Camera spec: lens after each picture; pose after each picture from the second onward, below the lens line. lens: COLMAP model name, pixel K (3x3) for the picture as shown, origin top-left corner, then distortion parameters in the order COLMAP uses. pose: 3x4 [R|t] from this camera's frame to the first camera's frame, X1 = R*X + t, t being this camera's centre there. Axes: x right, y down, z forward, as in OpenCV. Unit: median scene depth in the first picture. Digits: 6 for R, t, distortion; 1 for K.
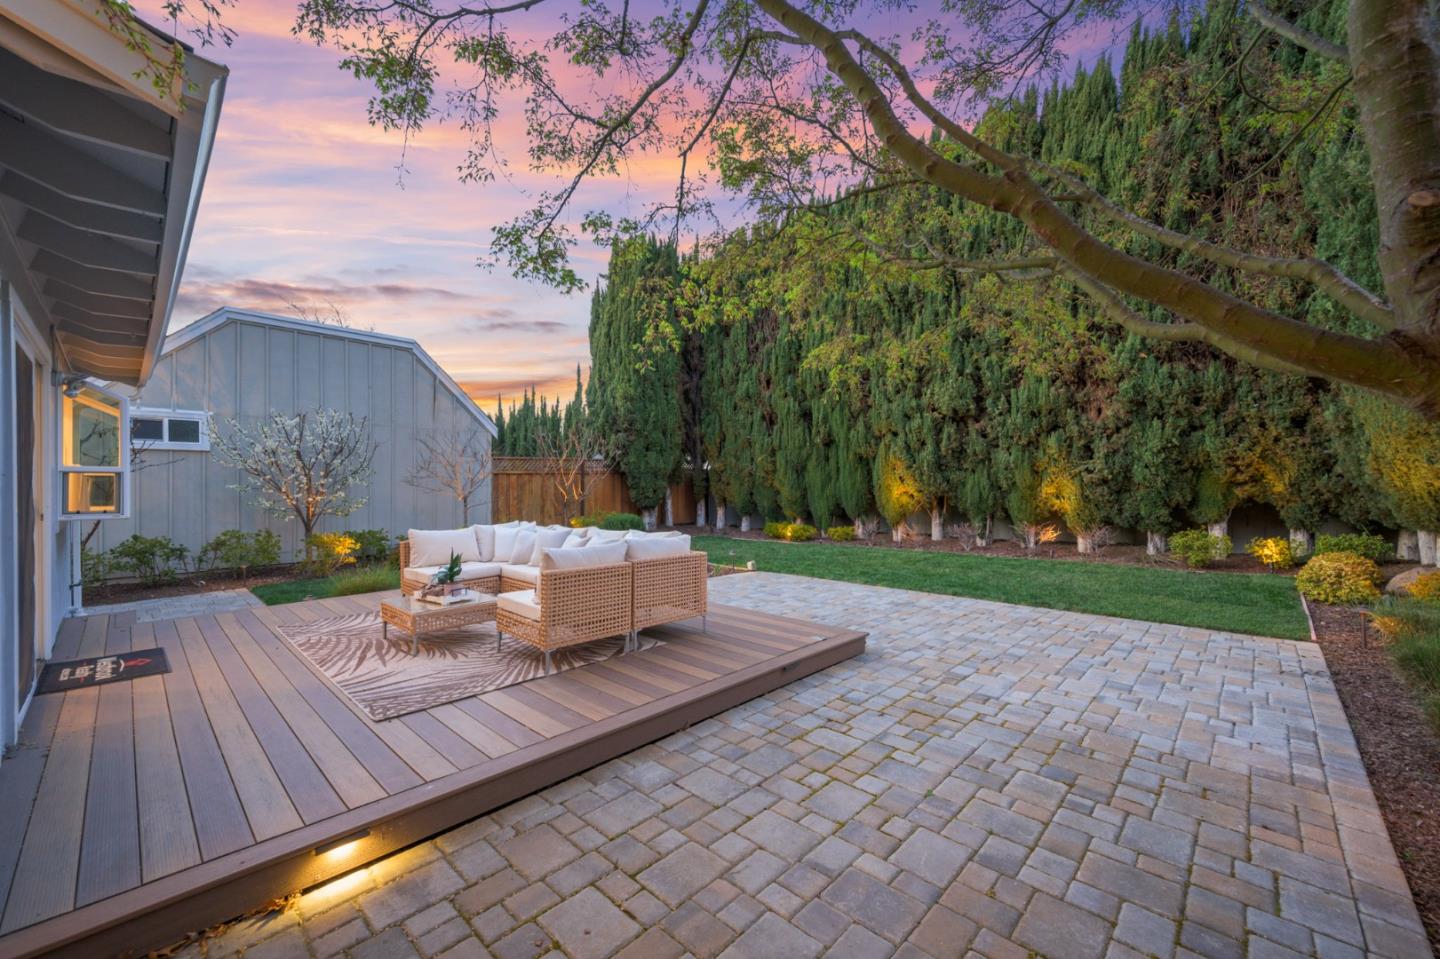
lens RADIAL K [[573.7, 0, 720.0], [0, 573.7, 479.5], [0, 0, 1]] dist [0.001034, 0.000118]
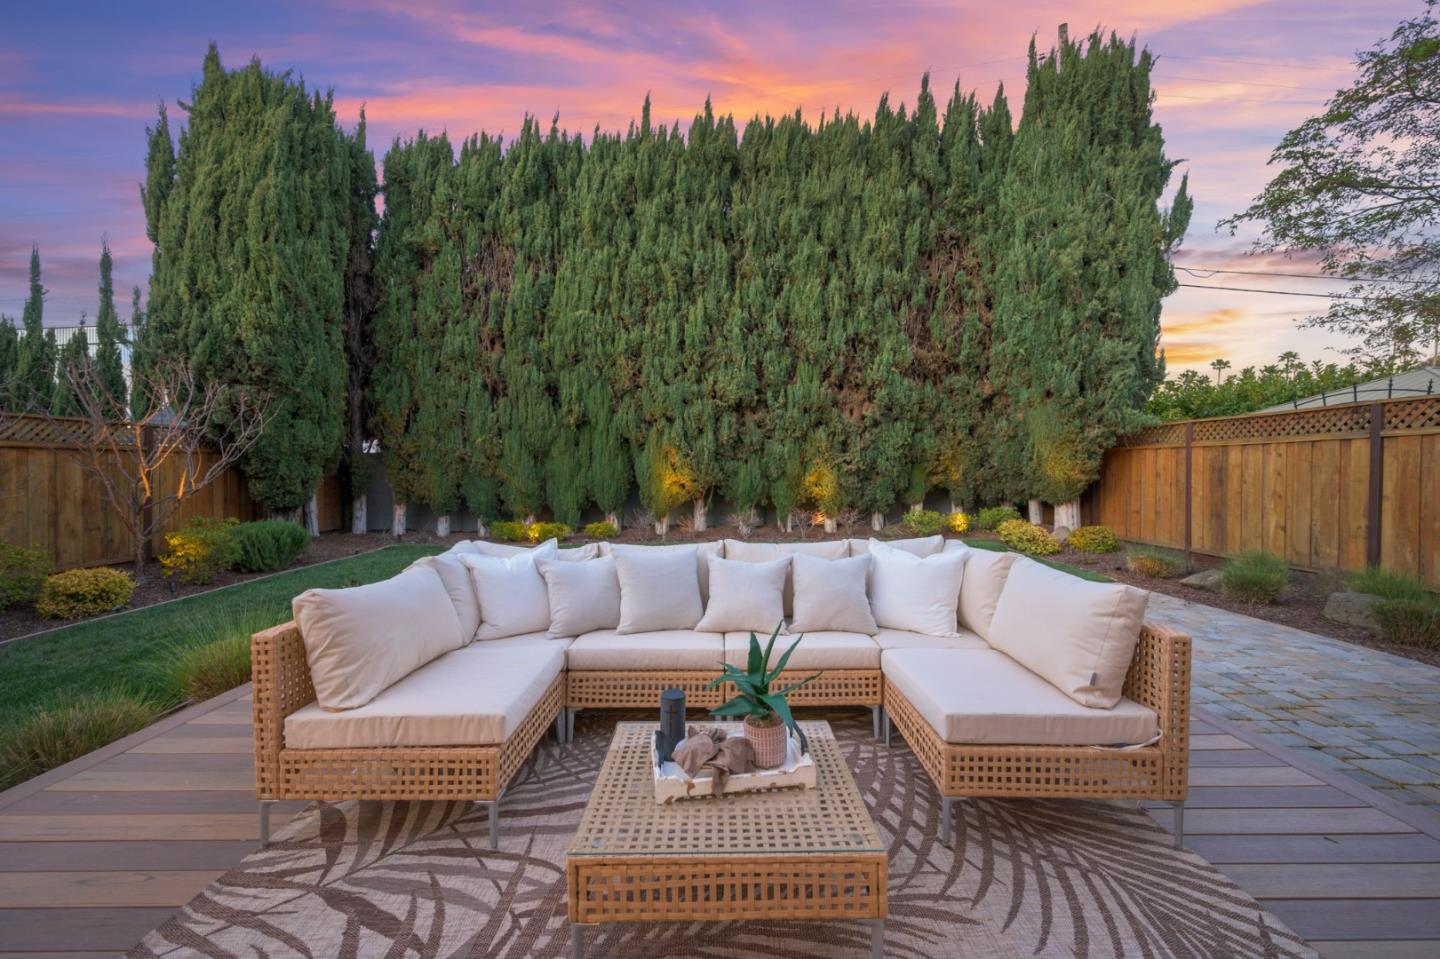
lens RADIAL K [[563.5, 0, 720.0], [0, 563.5, 479.5], [0, 0, 1]] dist [0.000358, -0.000090]
pose [[0.718047, 0.000113, 0.695995, -0.295474], [-0.008273, 0.999931, 0.008372, 0.010883], [-0.695946, -0.011769, 0.717998, 0.306914]]
